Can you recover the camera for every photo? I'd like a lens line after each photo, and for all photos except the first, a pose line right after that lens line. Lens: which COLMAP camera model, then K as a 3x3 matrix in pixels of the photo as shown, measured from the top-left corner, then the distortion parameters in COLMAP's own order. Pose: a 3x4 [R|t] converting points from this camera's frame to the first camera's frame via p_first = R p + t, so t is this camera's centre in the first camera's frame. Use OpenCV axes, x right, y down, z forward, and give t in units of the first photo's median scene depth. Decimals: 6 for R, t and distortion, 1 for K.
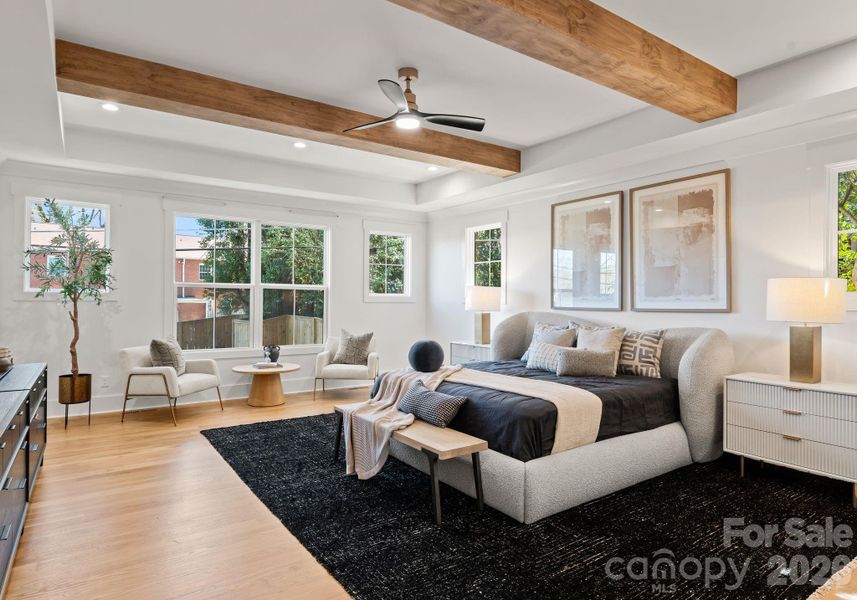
lens RADIAL K [[497.3, 0, 428.7], [0, 497.3, 298.3], [0, 0, 1]] dist [-0.000647, -0.002069]
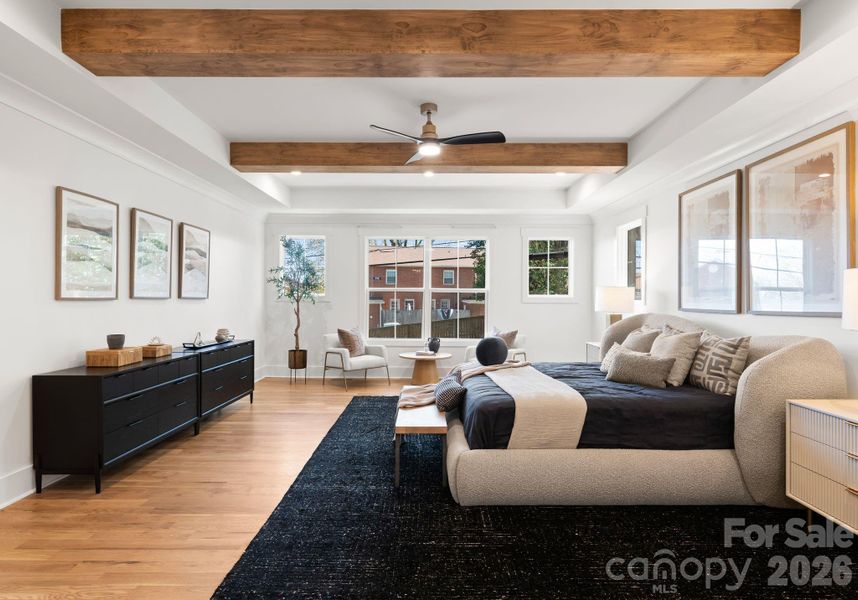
lens RADIAL K [[456.7, 0, 428.3], [0, 456.7, 300.1], [0, 0, 1]] dist [0.002102, -0.002947]
pose [[0.823062, -0.001472, -0.567950, 0.458097], [0.001743, 0.999998, -0.000066, 0.002044], [0.567949, -0.000935, 0.823063, 0.086729]]
